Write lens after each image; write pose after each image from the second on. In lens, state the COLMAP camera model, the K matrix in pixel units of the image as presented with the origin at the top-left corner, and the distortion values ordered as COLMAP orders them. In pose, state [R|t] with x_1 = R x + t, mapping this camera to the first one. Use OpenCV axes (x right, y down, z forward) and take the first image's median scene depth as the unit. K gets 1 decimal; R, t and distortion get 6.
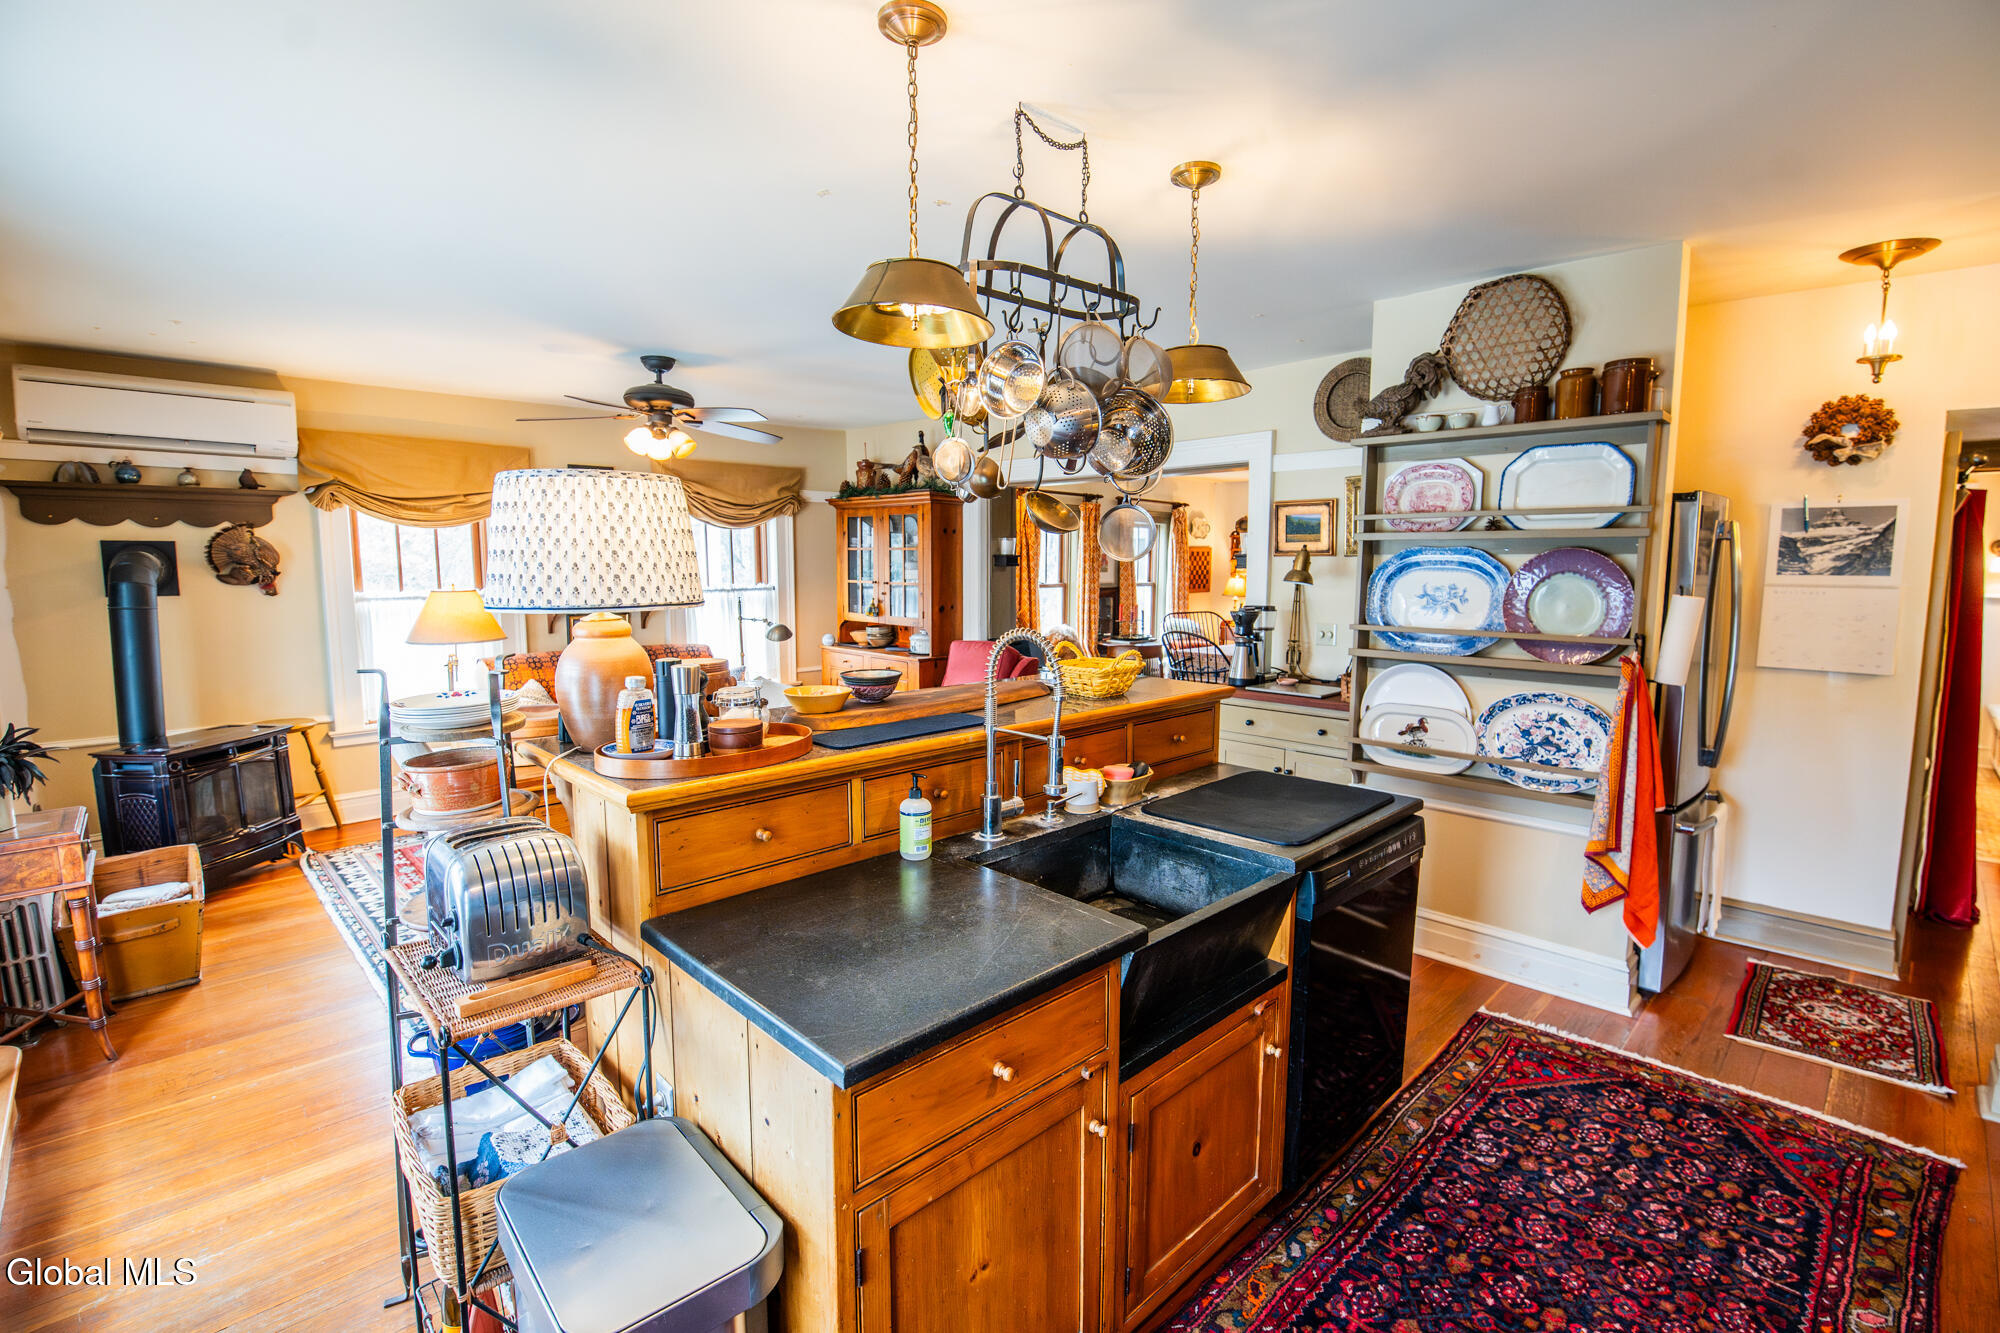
lens RADIAL K [[887.3, 0, 1011.5], [0, 887.3, 666.5], [0, 0, 1]] dist [-0.005709, -0.006255]
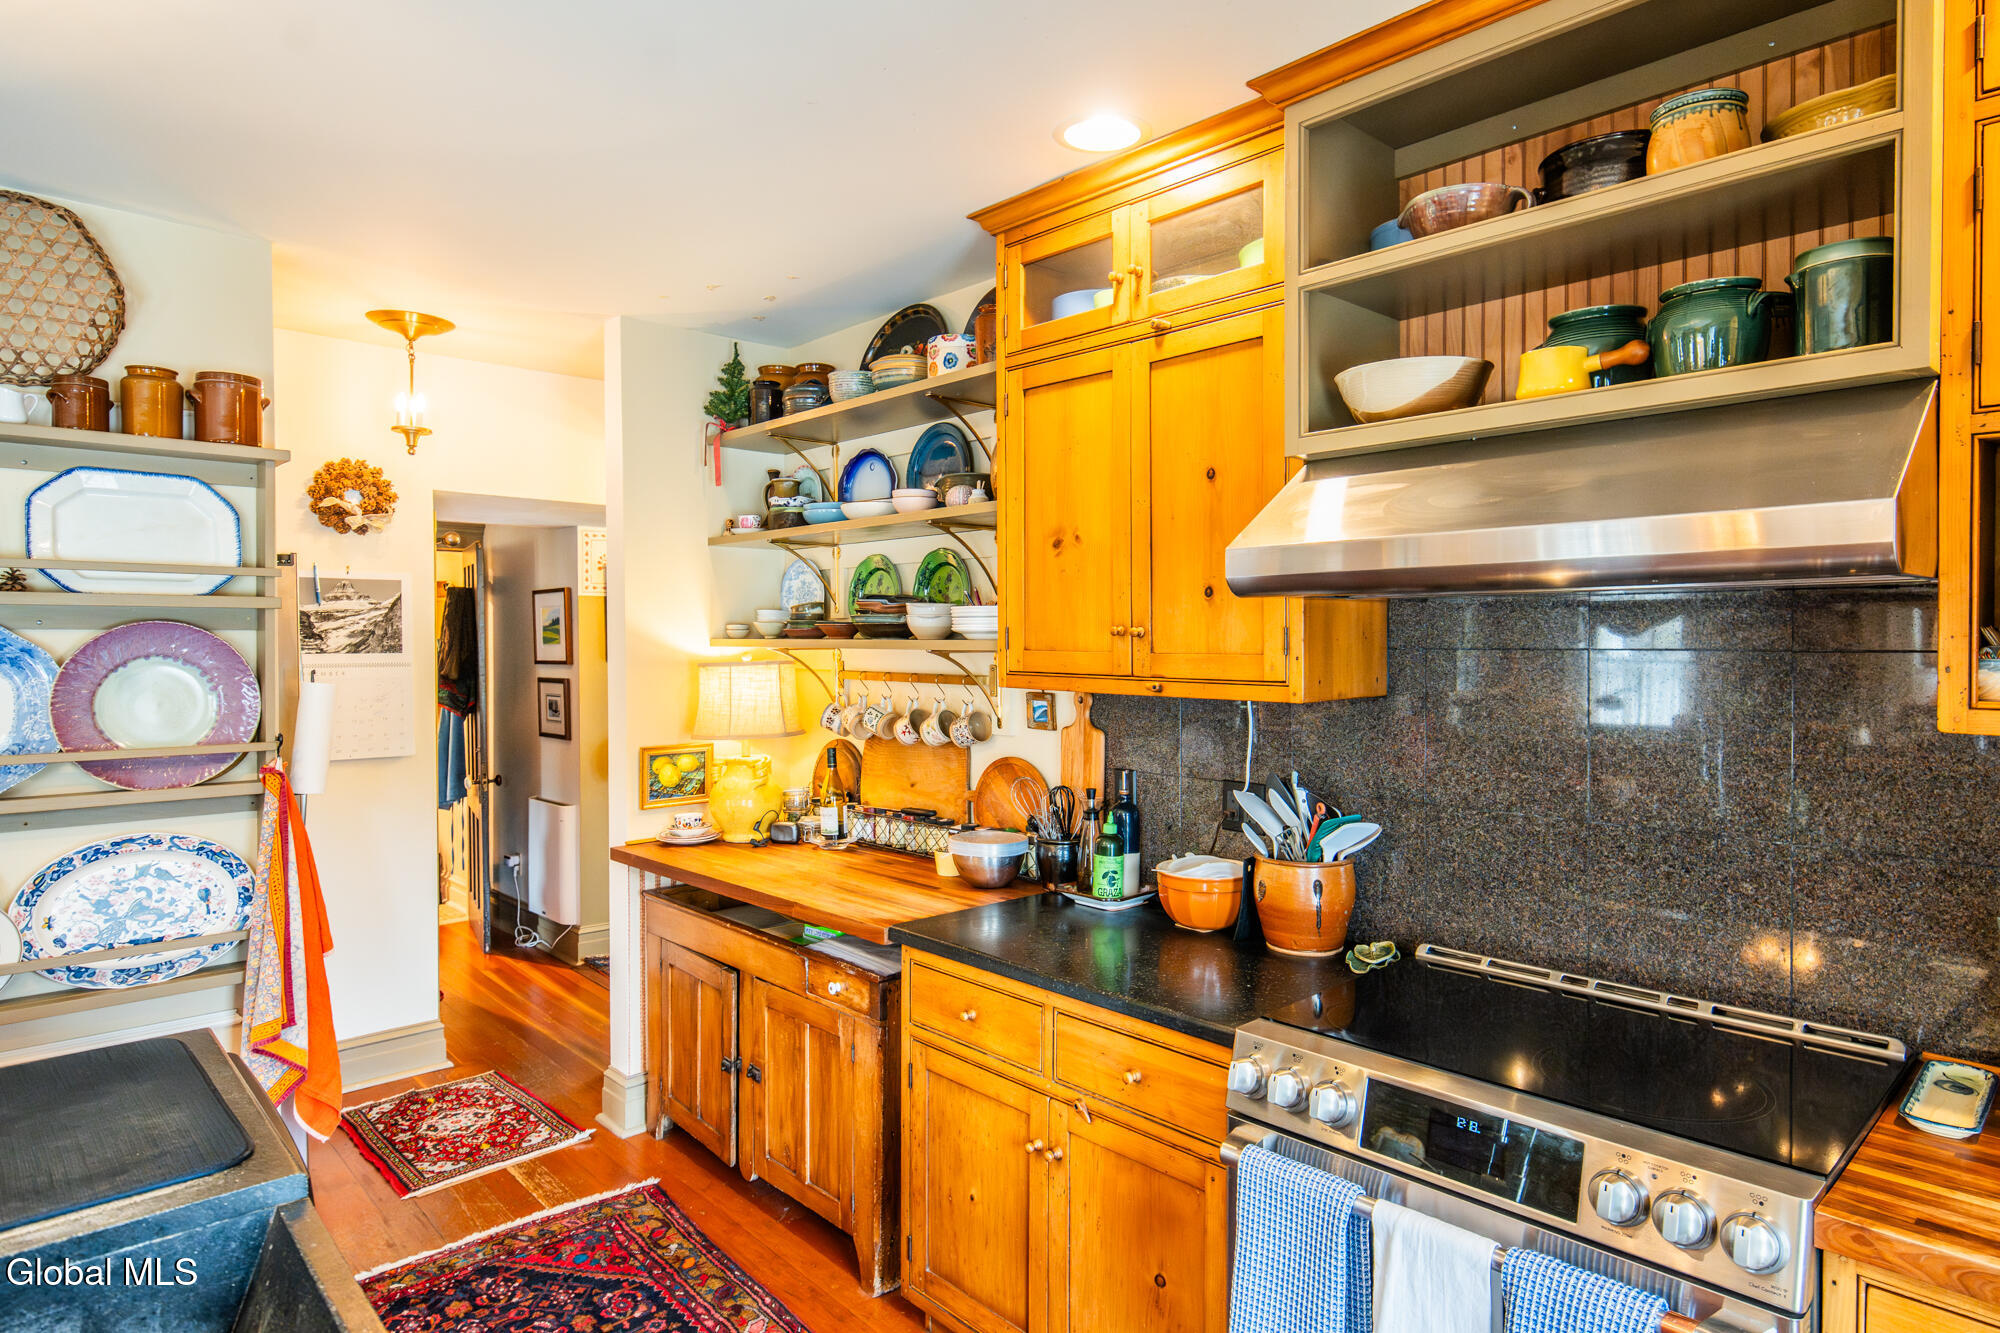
lens RADIAL K [[1152.0, 0, 1010.3], [0, 1152.0, 660.4], [0, 0, 1]] dist [0.003397, -0.000563]
pose [[0.028315, -0.022397, 0.999348, -0.252122], [0.116767, 0.992979, 0.018946, -0.042867], [-0.992756, 0.116154, 0.030732, 0.311960]]
